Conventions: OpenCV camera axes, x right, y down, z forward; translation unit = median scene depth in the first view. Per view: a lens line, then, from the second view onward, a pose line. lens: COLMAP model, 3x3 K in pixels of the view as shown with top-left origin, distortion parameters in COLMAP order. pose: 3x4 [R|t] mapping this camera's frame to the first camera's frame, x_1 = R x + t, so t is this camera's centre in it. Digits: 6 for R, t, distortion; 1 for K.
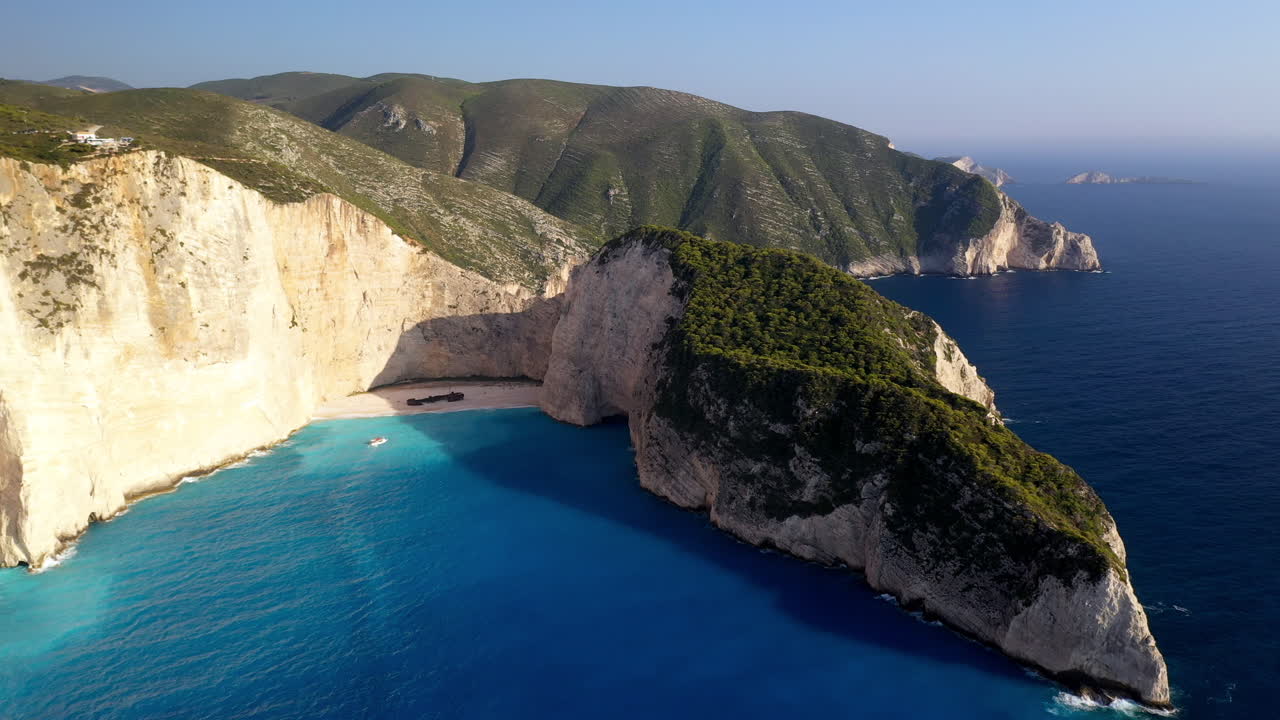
lens RADIAL K [[1034.0, 0, 647.2], [0, 1034.0, 355.9], [0, 0, 1]] dist [0.027604, -0.000786]
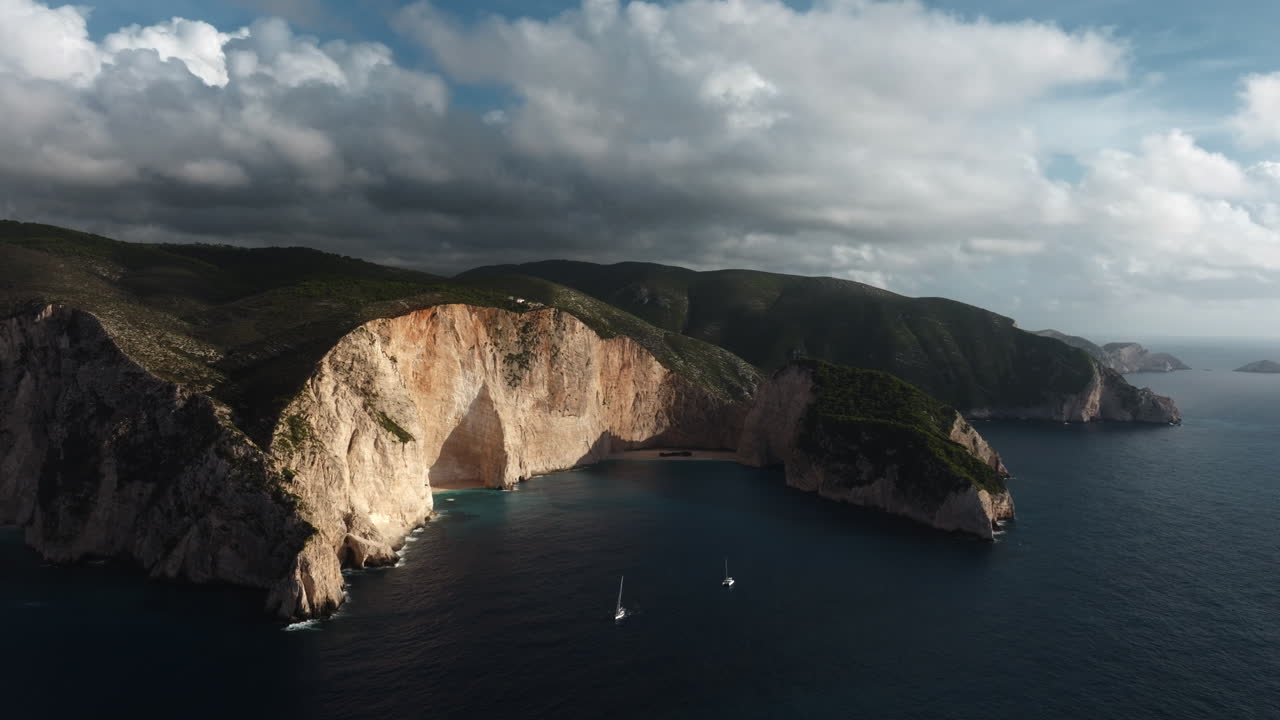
lens RADIAL K [[1034.0, 0, 640.9], [0, 1034.0, 363.0], [0, 0, 1]] dist [0.027604, -0.000786]
pose [[0.979172, 0.035806, -0.199848, 0.099665], [-0.068093, 0.985231, -0.157107, 0.211961], [0.191271, 0.167443, 0.967150, -0.893972]]
